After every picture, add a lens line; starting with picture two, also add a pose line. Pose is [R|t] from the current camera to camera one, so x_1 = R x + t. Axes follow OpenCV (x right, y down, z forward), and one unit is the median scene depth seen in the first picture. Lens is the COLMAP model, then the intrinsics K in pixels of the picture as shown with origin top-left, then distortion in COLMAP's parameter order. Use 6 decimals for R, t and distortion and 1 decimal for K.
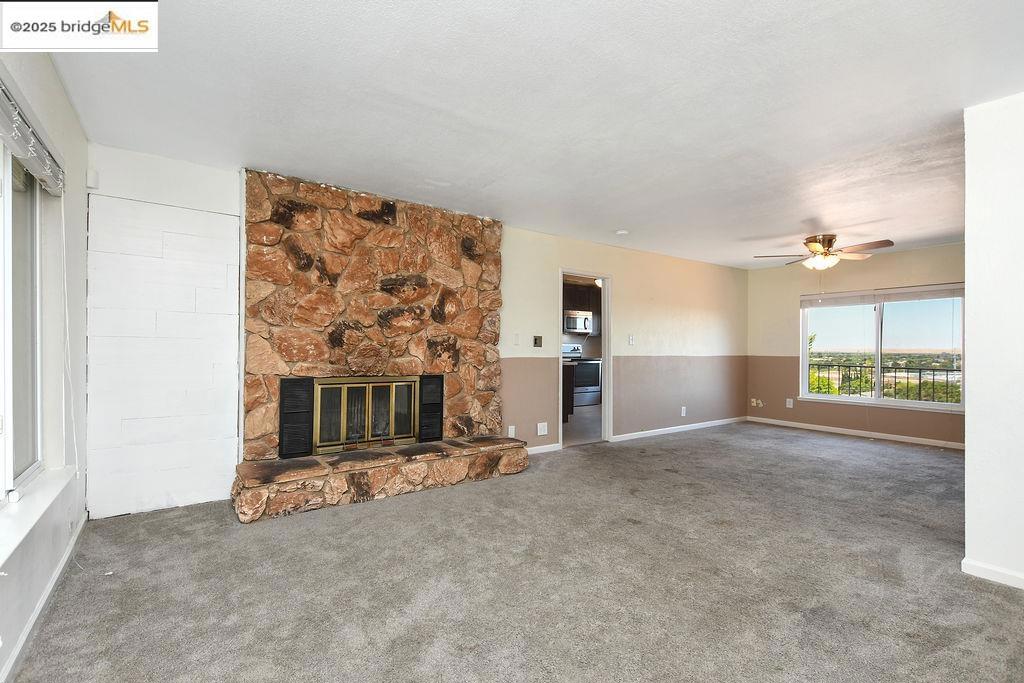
lens RADIAL K [[452.2, 0, 512.0], [0, 452.2, 341.5], [0, 0, 1]] dist [0.000067, 0.000007]
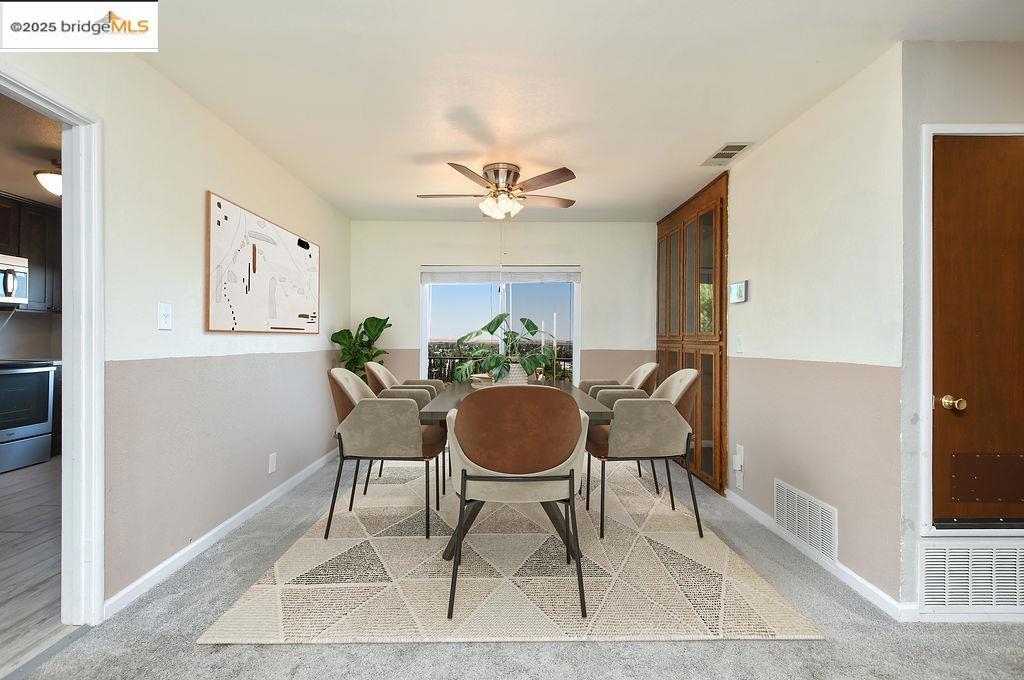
lens RADIAL K [[494.9, 0, 512.0], [0, 494.9, 340.0], [0, 0, 1]] dist [-0.001285, -0.000206]
pose [[0.590550, -0.003060, 0.806996, 0.067364], [-0.006548, 0.999942, 0.008583, 0.008446], [-0.806975, -0.010353, 0.590495, 0.334565]]
